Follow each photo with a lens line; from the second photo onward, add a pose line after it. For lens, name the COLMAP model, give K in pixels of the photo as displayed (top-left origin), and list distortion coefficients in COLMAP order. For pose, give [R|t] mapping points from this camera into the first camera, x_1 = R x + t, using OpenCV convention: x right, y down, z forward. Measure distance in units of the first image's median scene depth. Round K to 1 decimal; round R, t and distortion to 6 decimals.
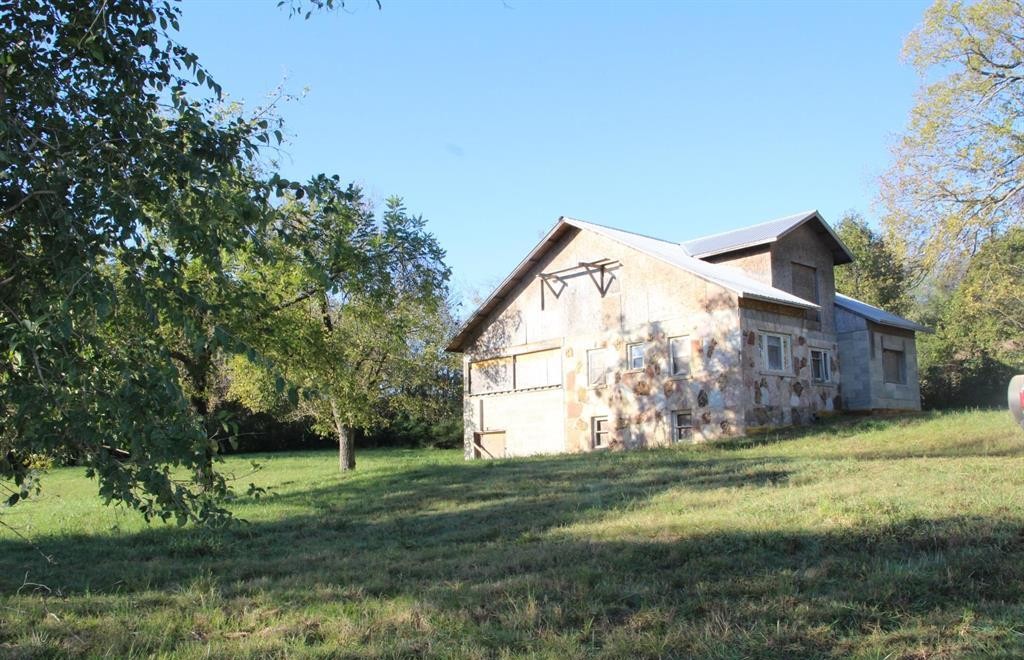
lens RADIAL K [[868.1, 0, 512.0], [0, 868.1, 330.0], [0, 0, 1]] dist [0.000411, 0.000181]
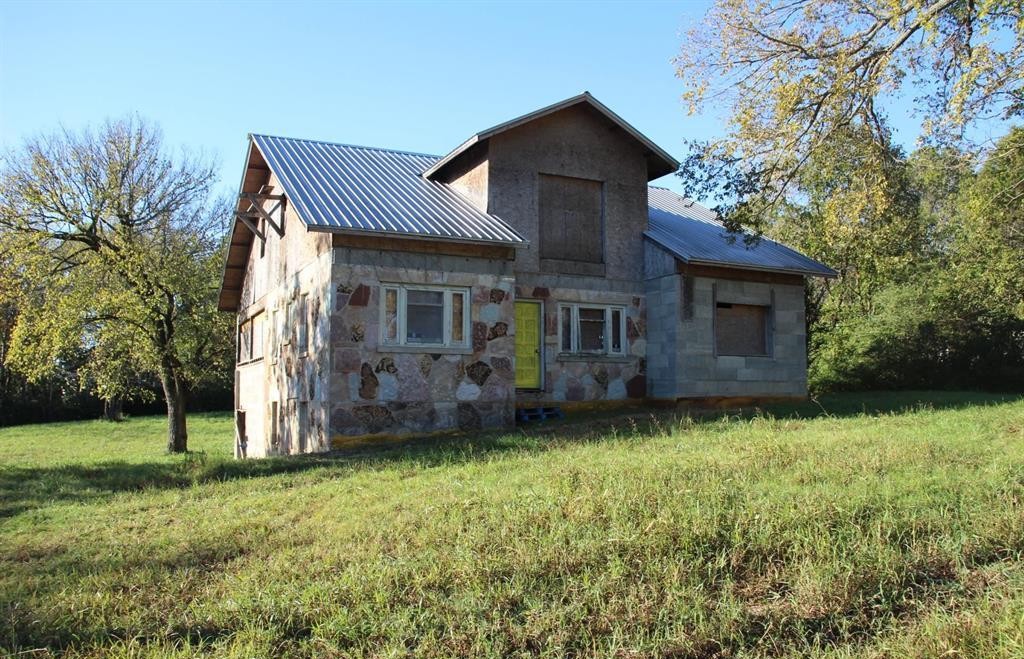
lens RADIAL K [[779.7, 0, 512.0], [0, 779.7, 329.5], [0, 0, 1]] dist [-0.145433, -0.000716]
pose [[0.950857, 0.000548, -0.309631, 0.529536], [0.022303, 0.997280, 0.070257, -0.002864], [0.308827, -0.073710, 0.948258, 0.474202]]
